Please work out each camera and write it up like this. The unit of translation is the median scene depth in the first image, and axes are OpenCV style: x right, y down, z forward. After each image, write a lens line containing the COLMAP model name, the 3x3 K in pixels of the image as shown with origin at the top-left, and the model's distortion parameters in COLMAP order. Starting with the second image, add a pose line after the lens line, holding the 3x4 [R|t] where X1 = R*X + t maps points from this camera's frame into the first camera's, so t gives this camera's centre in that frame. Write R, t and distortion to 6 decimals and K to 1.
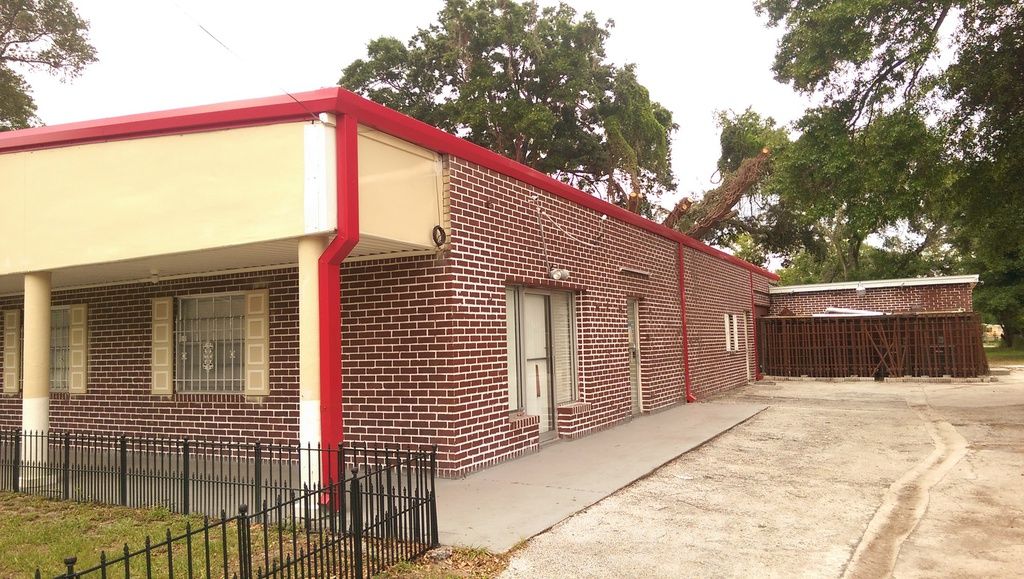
lens RADIAL K [[715.8, 0, 510.9], [0, 715.8, 289.8], [0, 0, 1]] dist [0.057519, -0.026948]
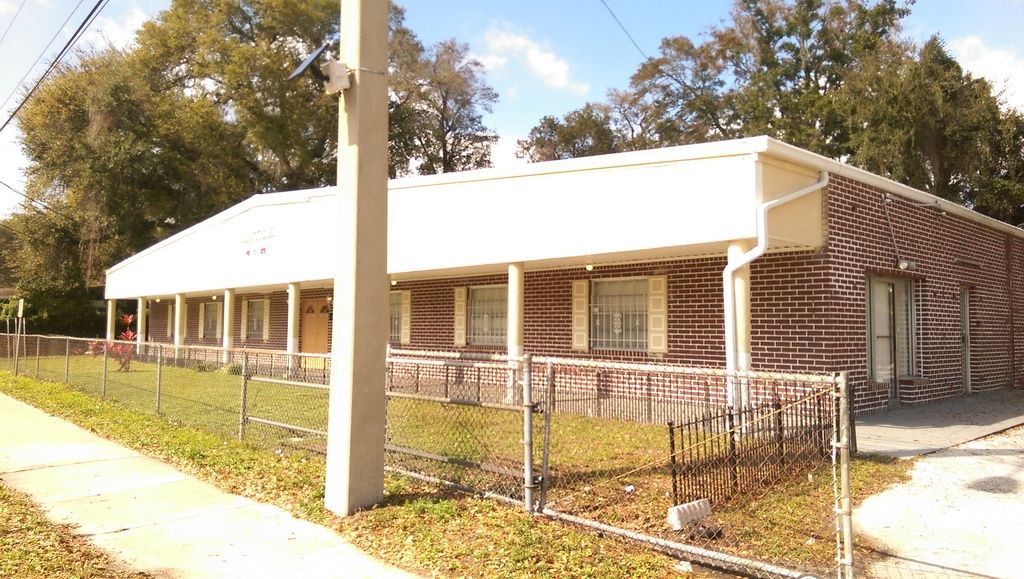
lens RADIAL K [[715.8, 0, 509.6], [0, 715.8, 296.0], [0, 0, 1]] dist [0.057519, -0.026948]
pose [[0.947102, 0.023382, -0.320080, -0.171286], [-0.013585, 0.999369, 0.032809, -0.001495], [0.320645, -0.026726, 0.946822, -0.343584]]
